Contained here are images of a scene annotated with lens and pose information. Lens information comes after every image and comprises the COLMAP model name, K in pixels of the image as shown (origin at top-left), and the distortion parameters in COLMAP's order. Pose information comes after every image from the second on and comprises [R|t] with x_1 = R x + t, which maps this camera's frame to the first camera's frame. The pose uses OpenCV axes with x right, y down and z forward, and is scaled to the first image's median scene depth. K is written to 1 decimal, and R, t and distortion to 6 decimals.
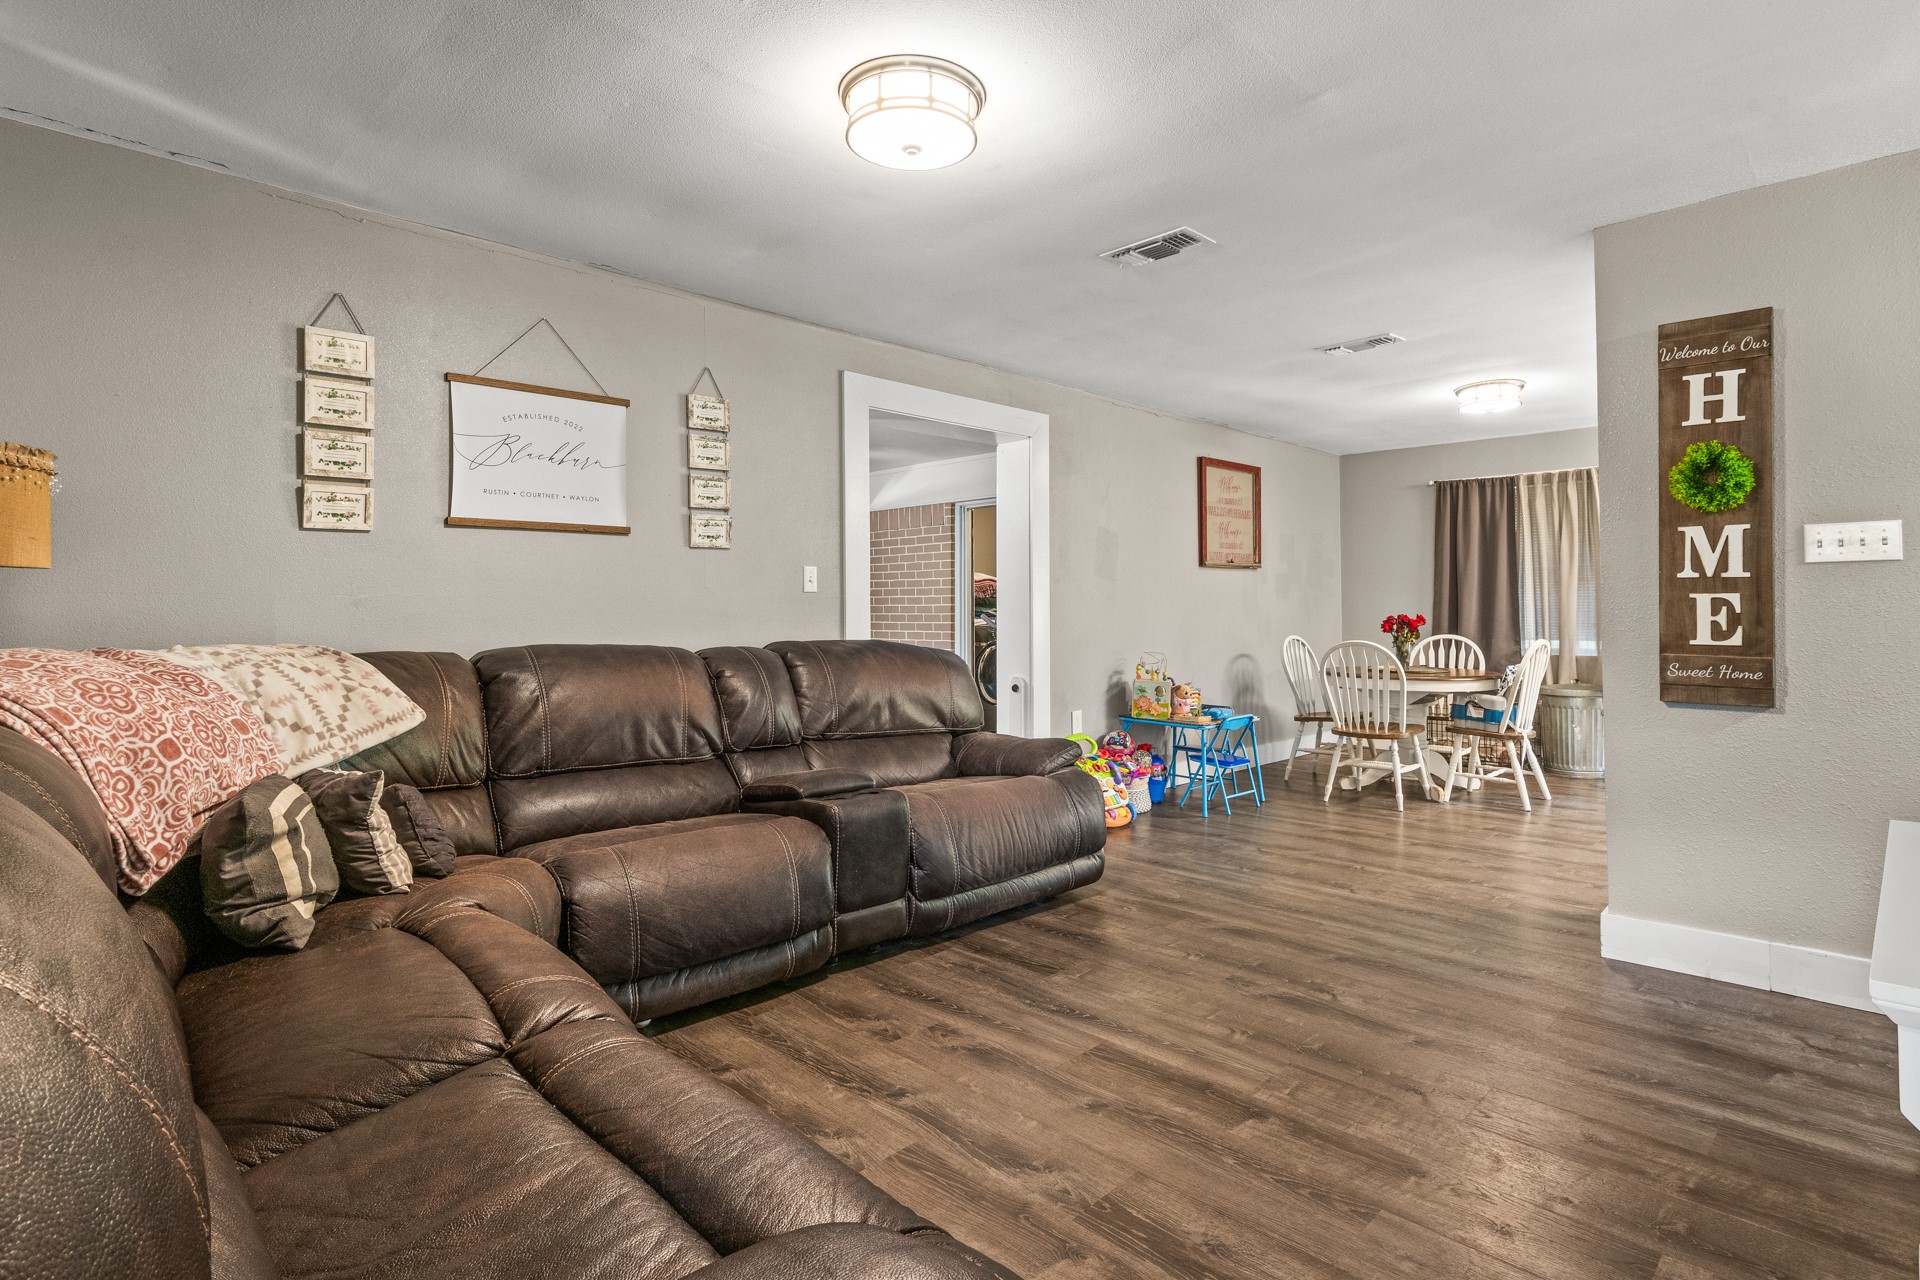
lens RADIAL K [[965.1, 0, 955.0], [0, 965.1, 602.9], [0, 0, 1]] dist [-0.002514, 0.001989]
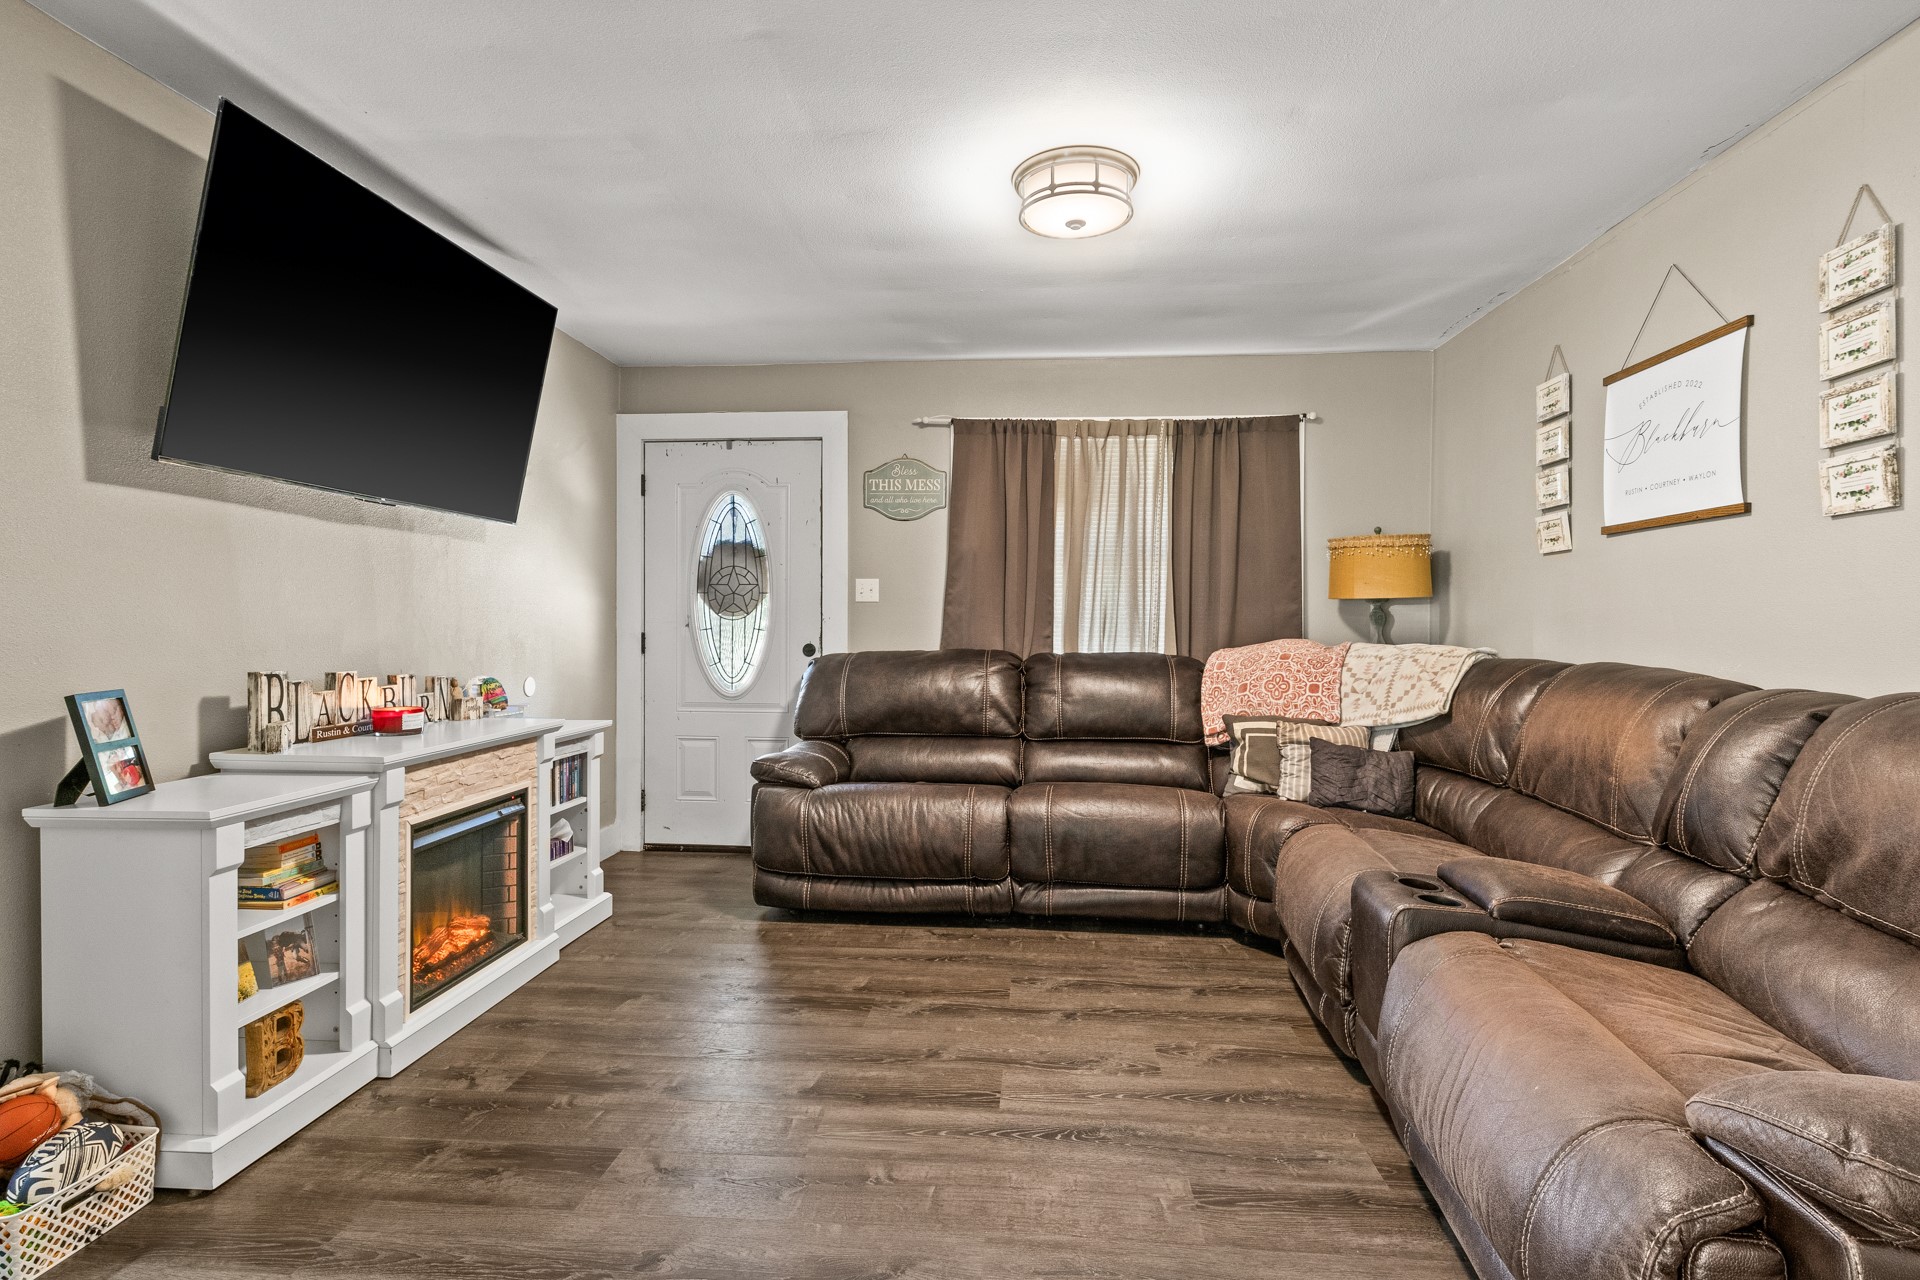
lens RADIAL K [[965.1, 0, 963.3], [0, 965.1, 620.0], [0, 0, 1]] dist [-0.002514, 0.001989]
pose [[-0.758217, 0.001111, -0.652002, 0.695711], [0.003552, 0.999991, -0.002427, 0.006691], [0.651993, -0.004156, -0.758214, 1.519744]]
